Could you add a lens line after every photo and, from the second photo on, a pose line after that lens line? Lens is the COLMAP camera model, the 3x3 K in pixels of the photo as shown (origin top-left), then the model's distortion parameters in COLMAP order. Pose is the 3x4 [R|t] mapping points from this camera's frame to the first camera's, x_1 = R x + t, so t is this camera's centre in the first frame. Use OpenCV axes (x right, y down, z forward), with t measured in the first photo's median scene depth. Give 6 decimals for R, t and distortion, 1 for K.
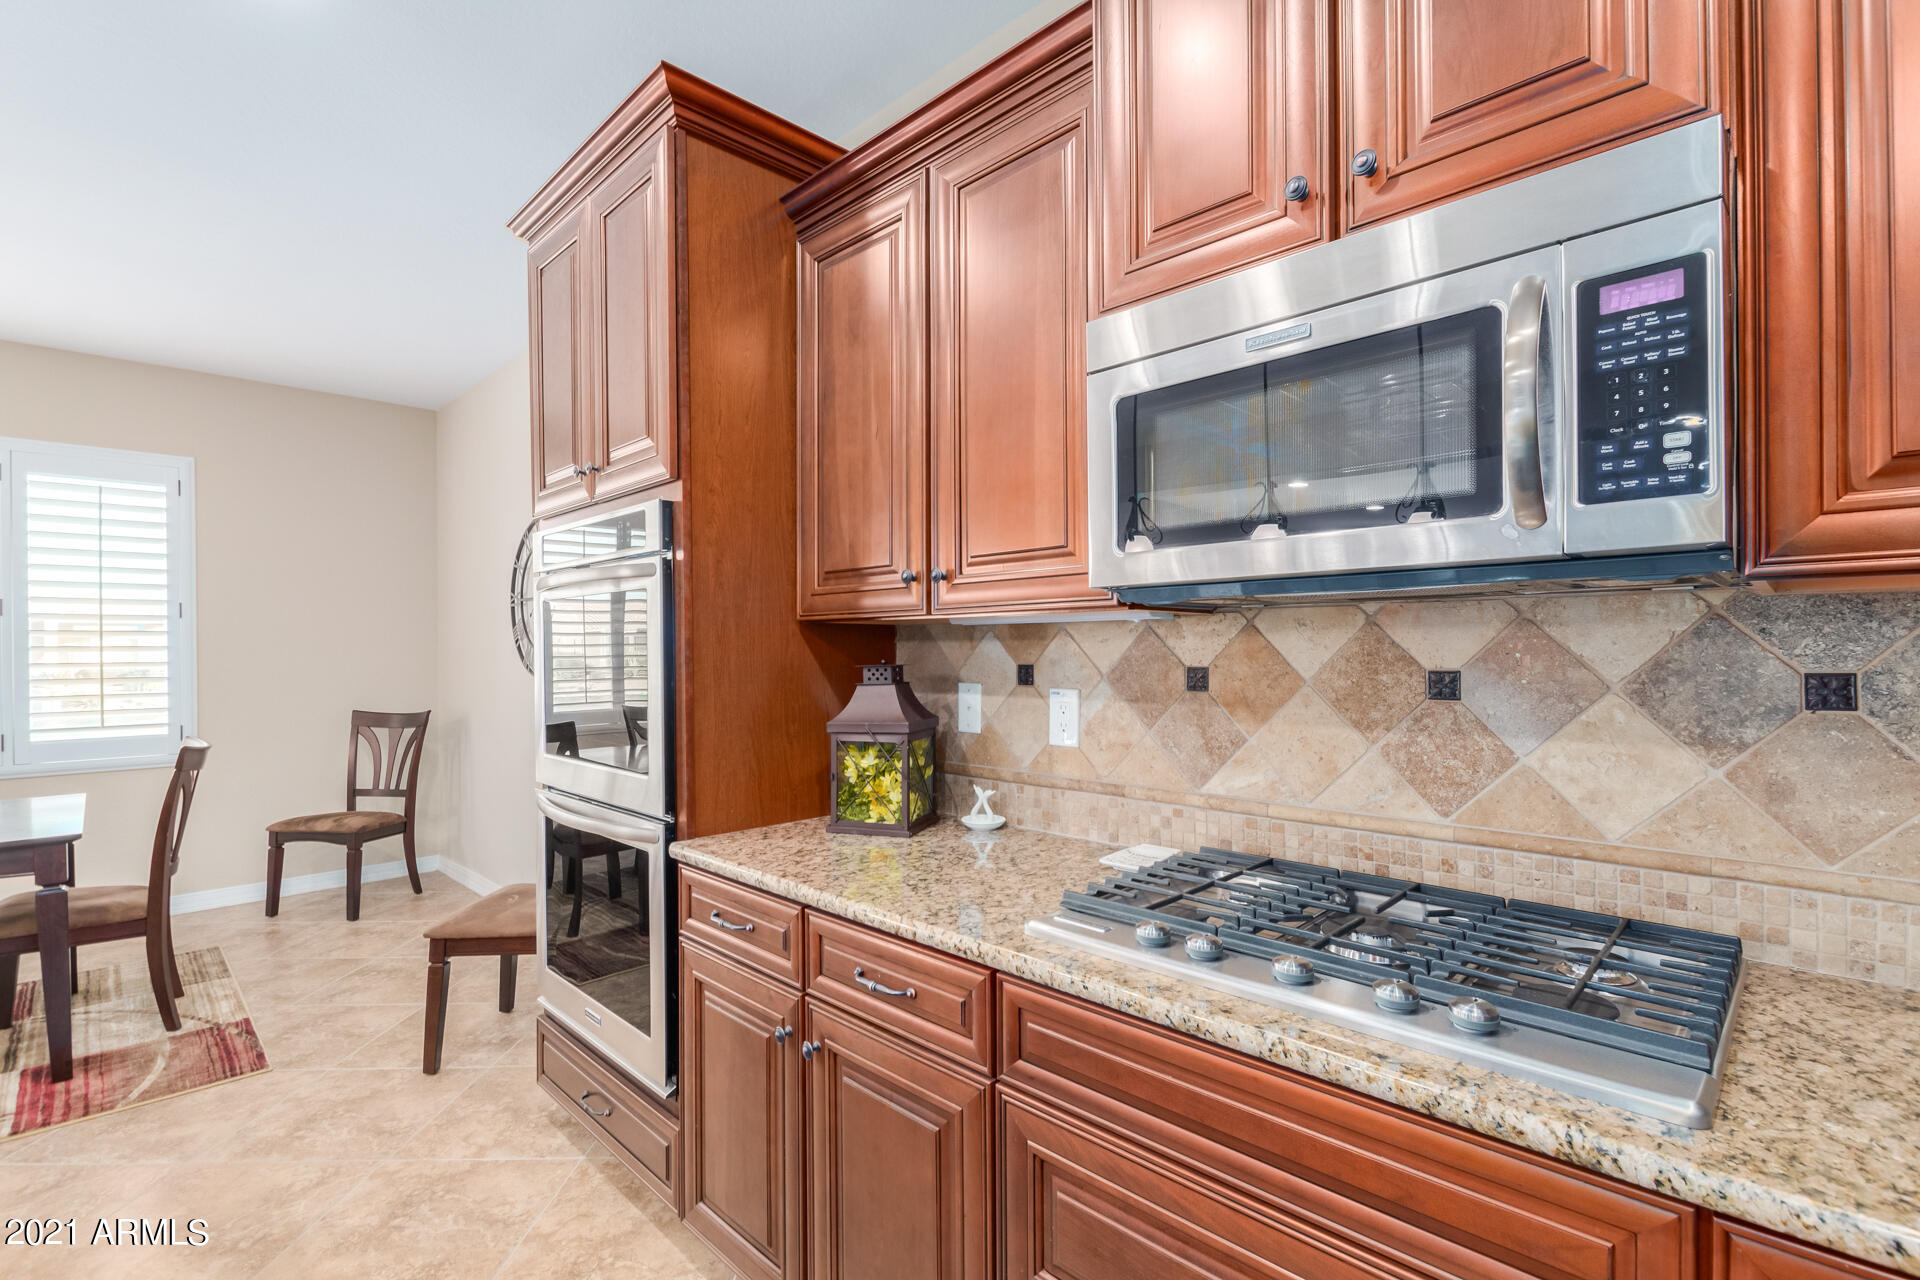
lens RADIAL K [[886.1, 0, 972.3], [0, 886.1, 649.4], [0, 0, 1]] dist [-0.001836, -0.000812]
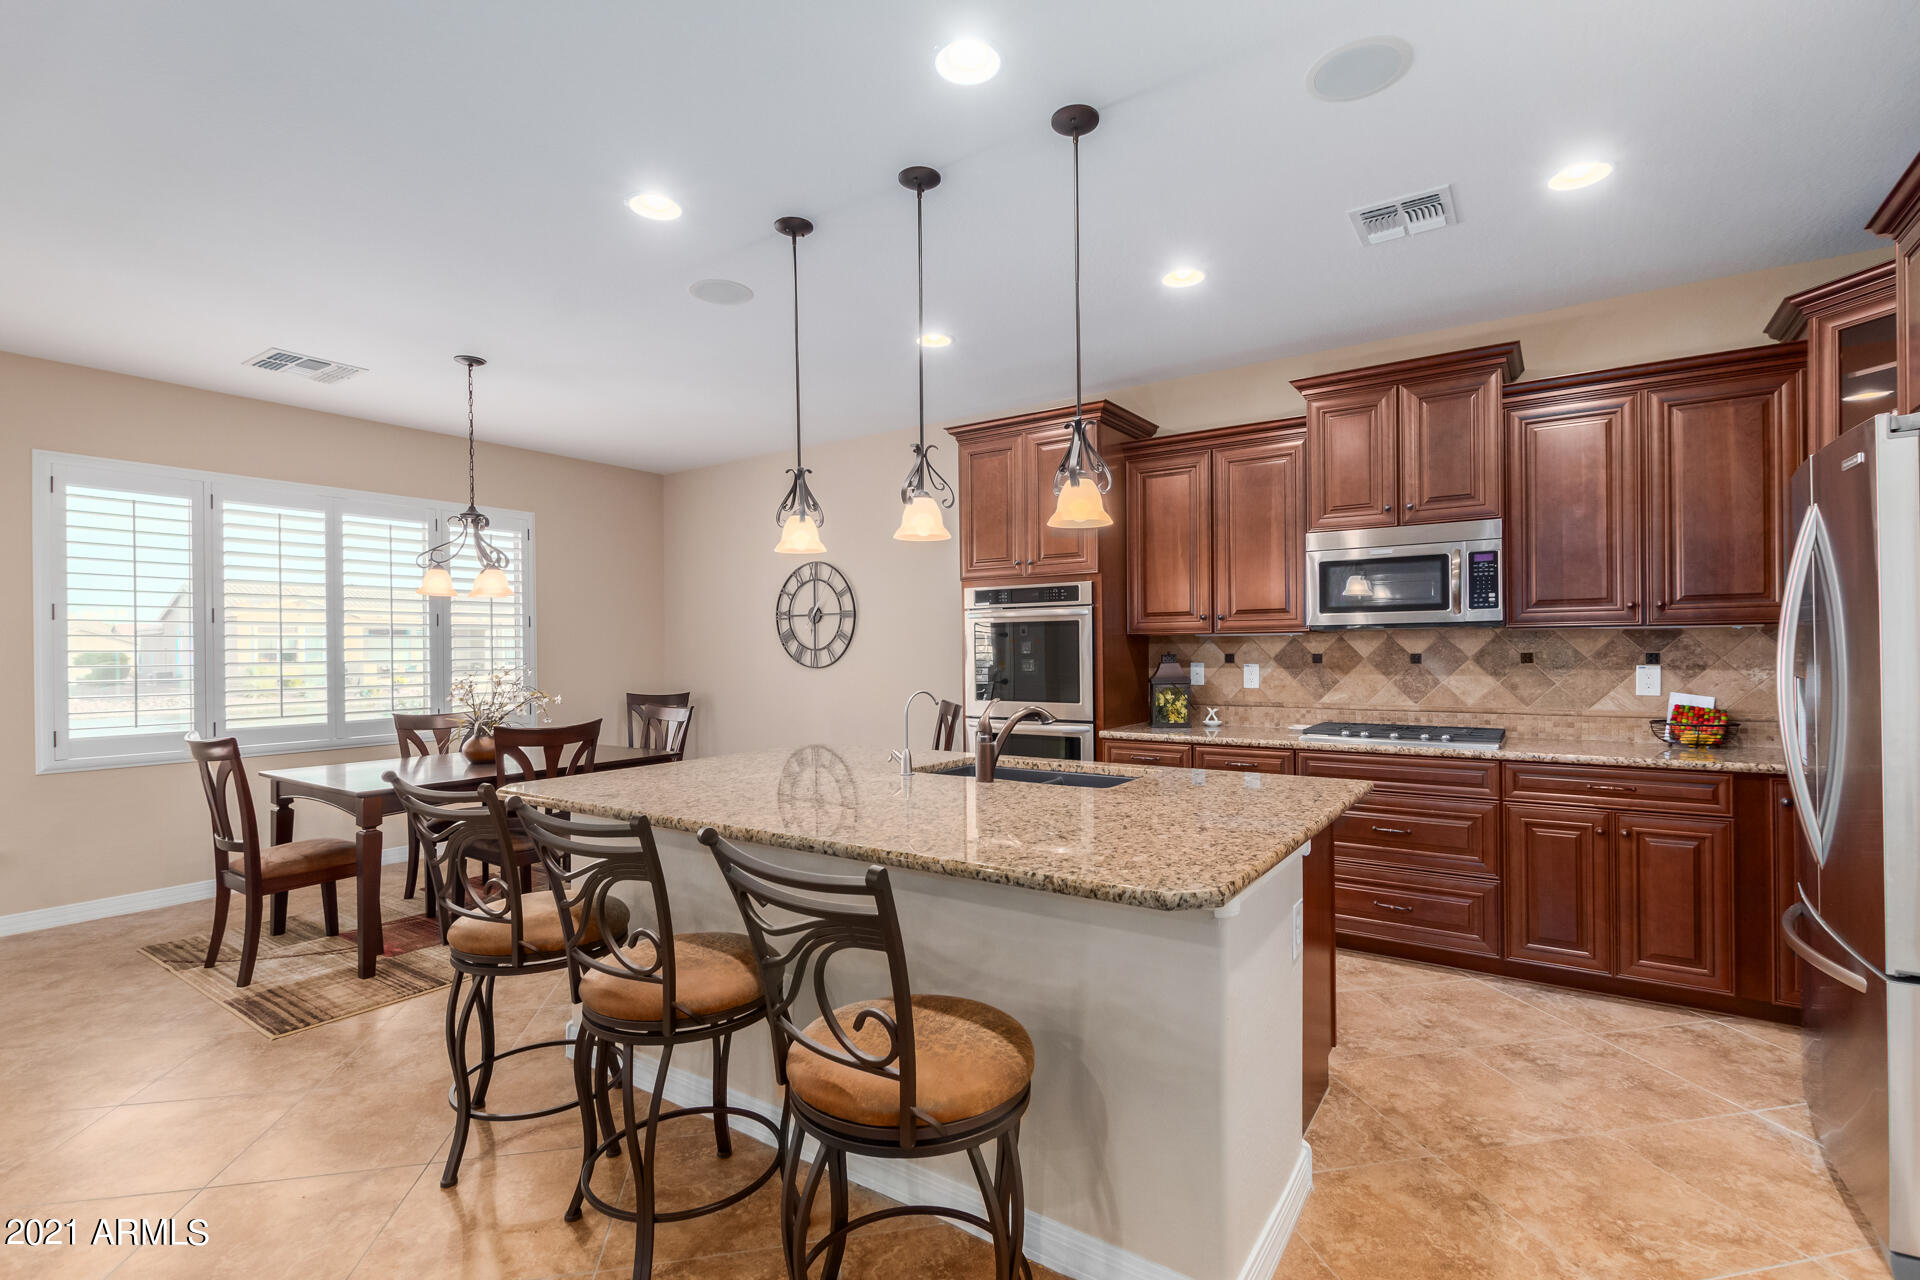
lens RADIAL K [[886.1, 0, 964.4], [0, 886.1, 649.2], [0, 0, 1]] dist [-0.001836, -0.000812]
pose [[0.983927, -0.001089, 0.178567, -1.381235], [0.001665, 0.999994, -0.003077, 0.014362], [-0.178563, 0.003325, 0.983923, -1.533420]]
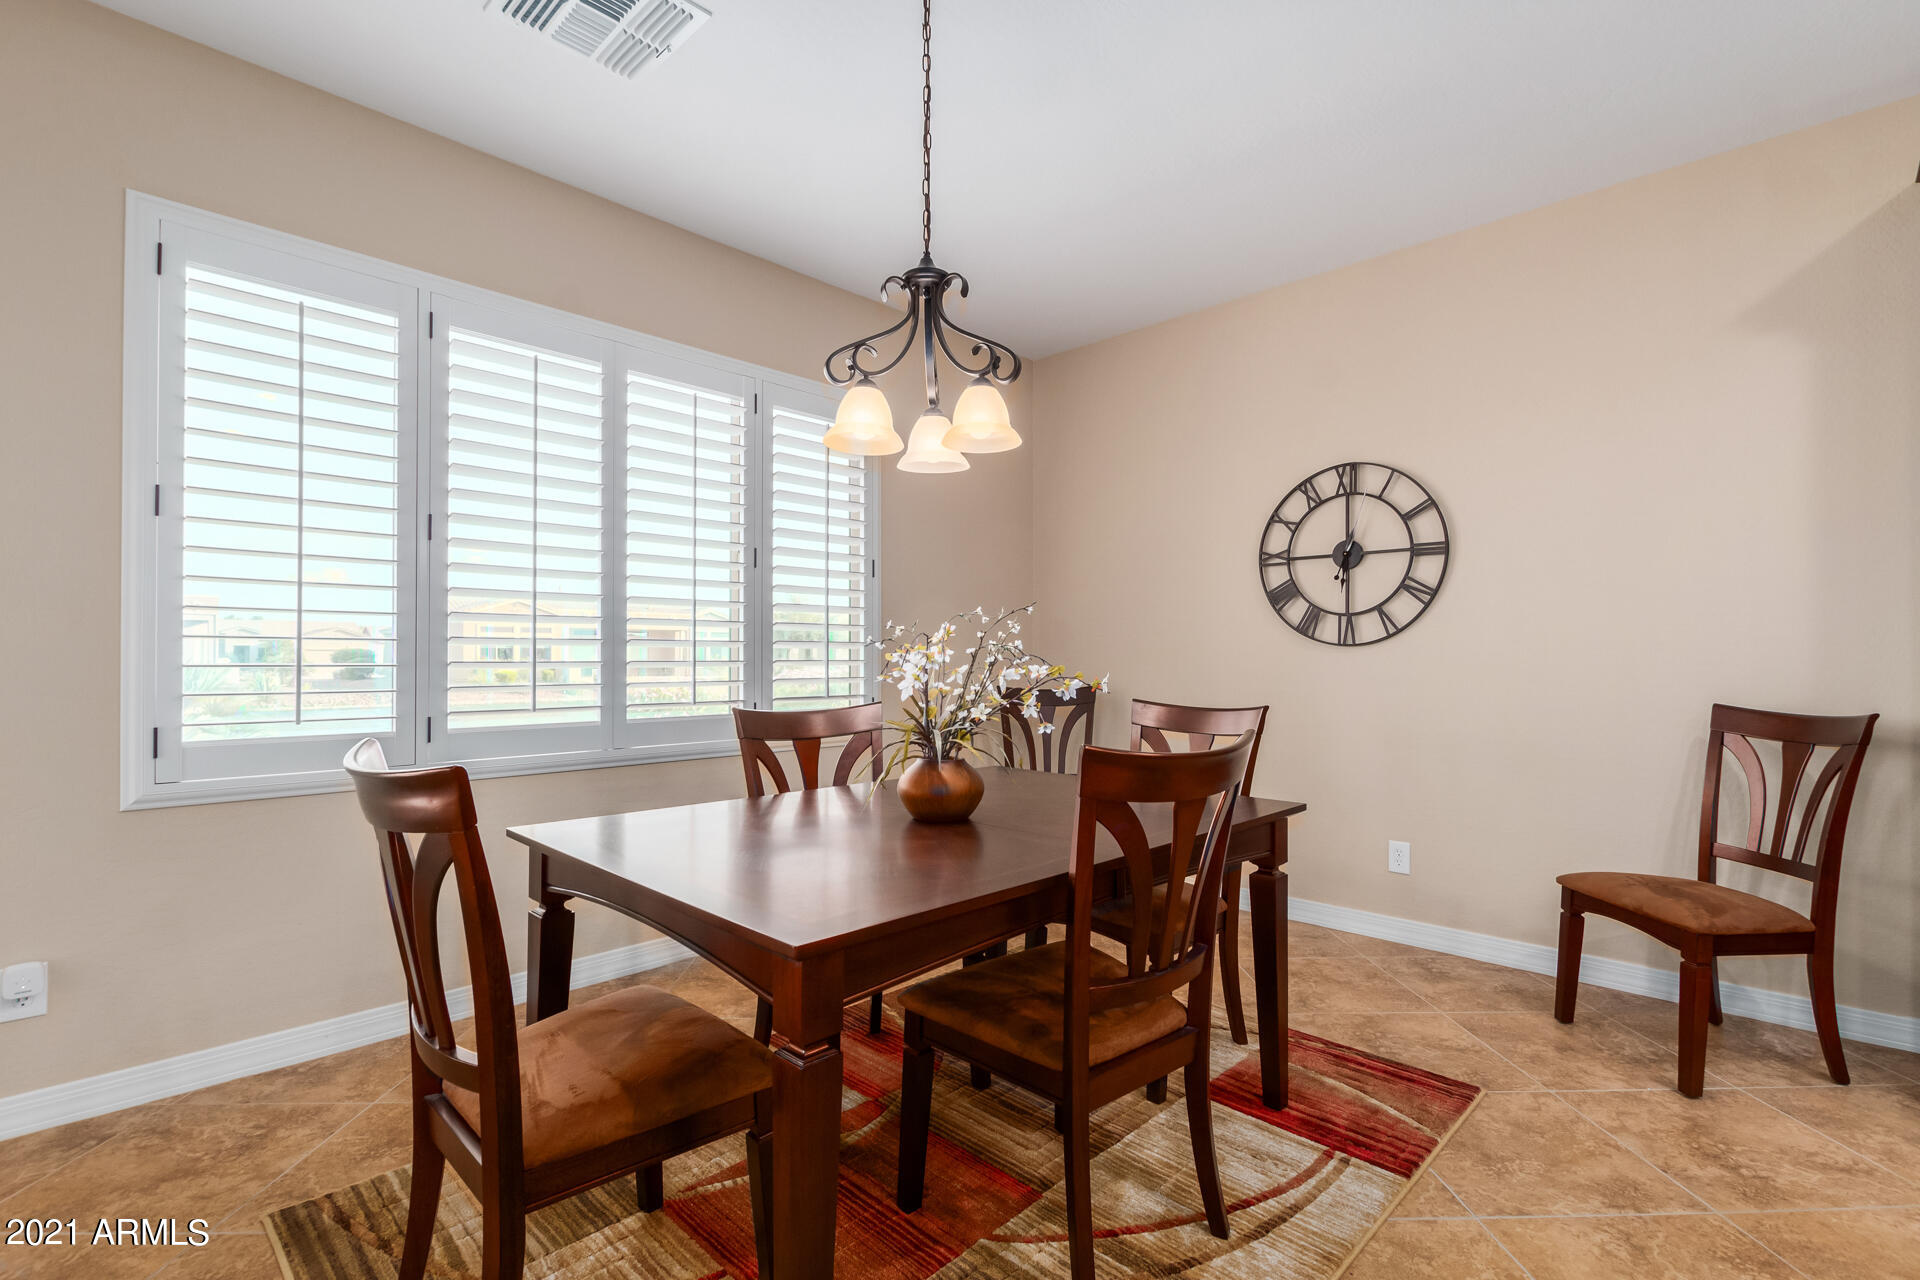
lens RADIAL K [[886.1, 0, 959.5], [0, 886.1, 642.6], [0, 0, 1]] dist [-0.001836, -0.000812]
pose [[0.999931, 0.011338, 0.003148, -2.410681], [-0.011301, 0.999871, -0.011440, 0.121644], [-0.003278, 0.011404, 0.999930, 0.299046]]
